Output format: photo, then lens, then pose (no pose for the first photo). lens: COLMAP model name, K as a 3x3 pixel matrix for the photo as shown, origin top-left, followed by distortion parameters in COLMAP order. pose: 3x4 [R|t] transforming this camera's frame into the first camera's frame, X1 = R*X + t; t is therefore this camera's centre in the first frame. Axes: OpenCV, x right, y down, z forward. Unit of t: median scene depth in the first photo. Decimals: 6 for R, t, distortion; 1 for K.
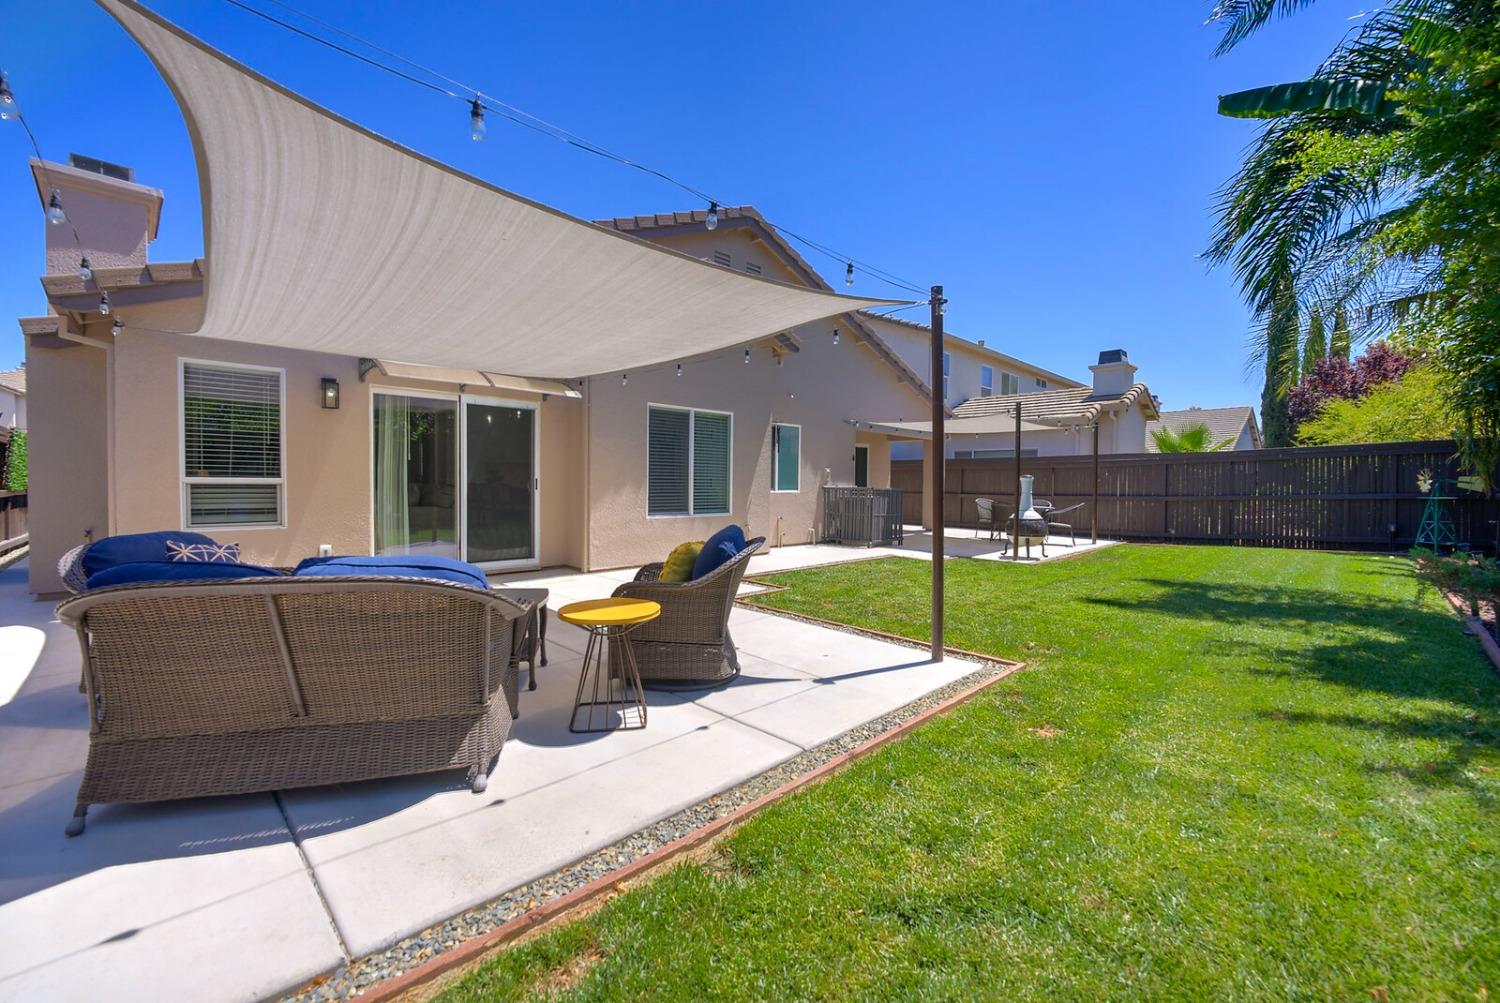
lens RADIAL K [[605.3, 0, 751.4], [0, 605.3, 495.1], [0, 0, 1]] dist [0.001575, 0.000232]
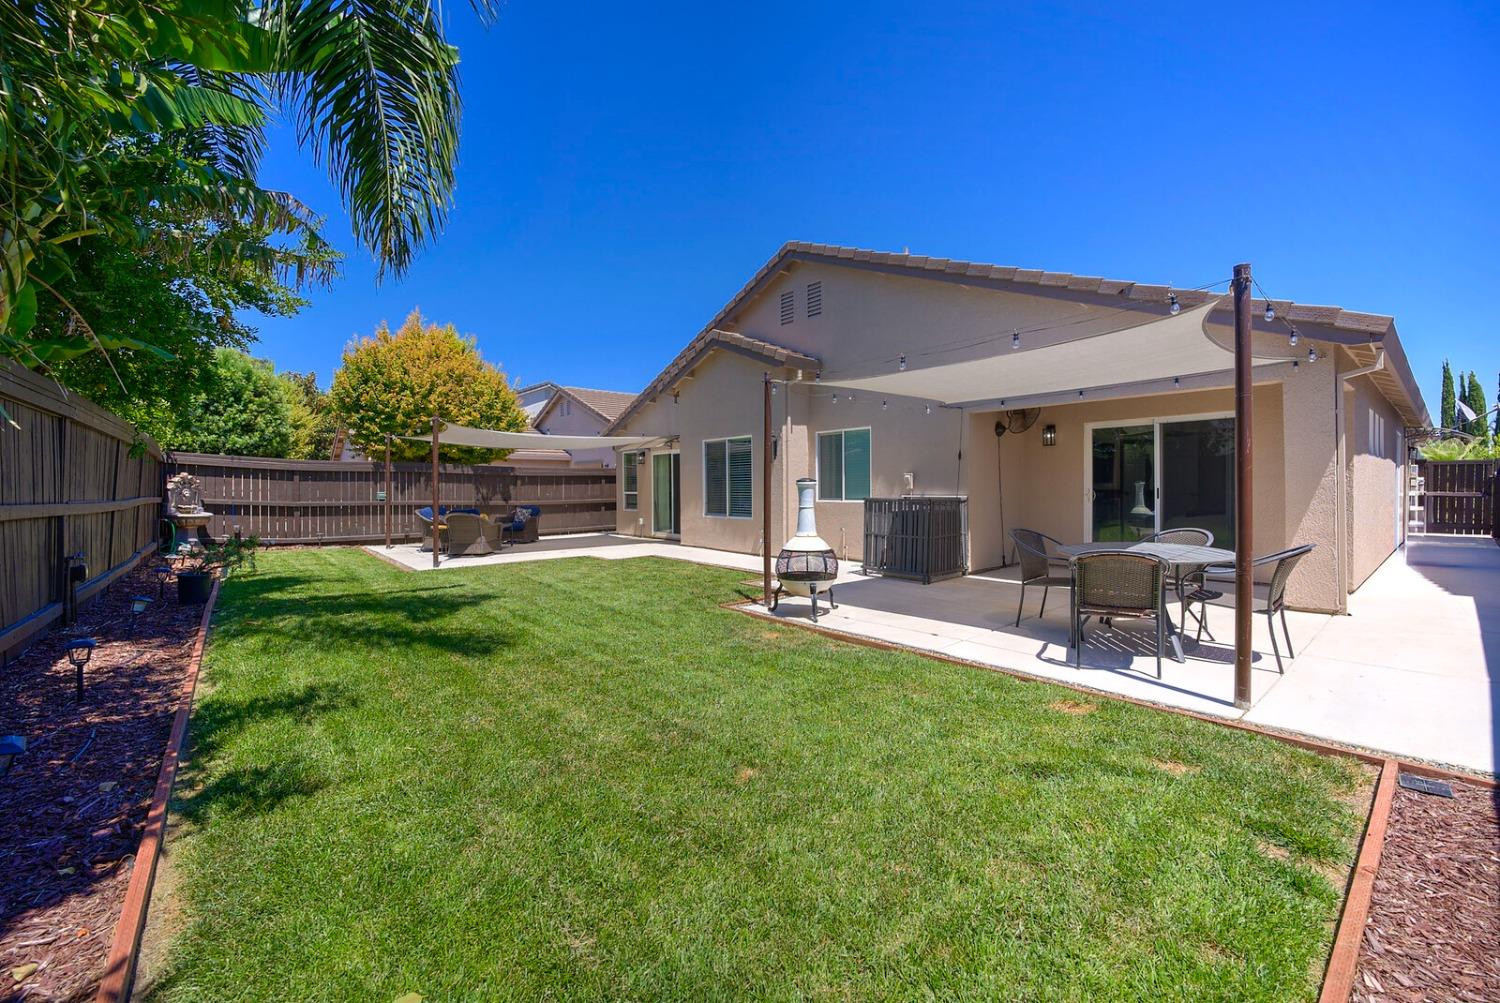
lens RADIAL K [[605.3, 0, 745.2], [0, 605.3, 494.3], [0, 0, 1]] dist [0.001575, 0.000232]
pose [[-0.085331, -0.000687, -0.996352, 0.858260], [-0.017748, 0.999842, 0.000831, -0.013284], [0.996195, 0.017754, -0.085329, 0.800569]]
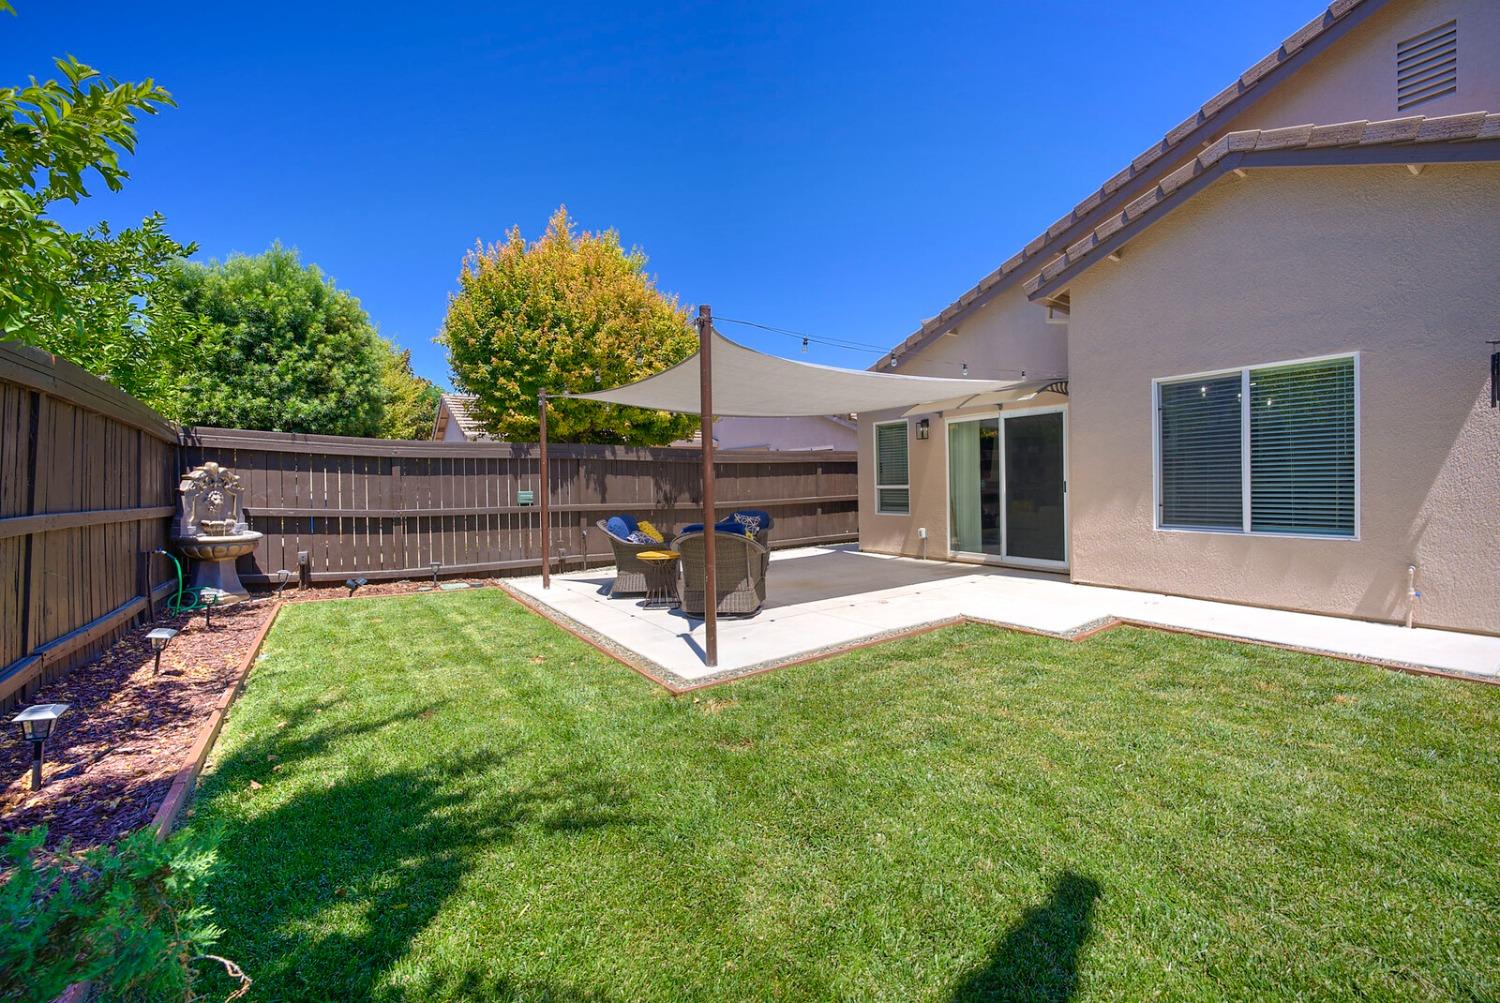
lens RADIAL K [[605.3, 0, 754.5], [0, 605.3, 494.7], [0, 0, 1]] dist [0.001575, 0.000232]
pose [[-0.178928, 0.011984, -0.983789, 0.433866], [-0.002737, 0.999916, 0.012678, -0.010202], [0.983858, 0.004961, -0.178880, 0.416734]]
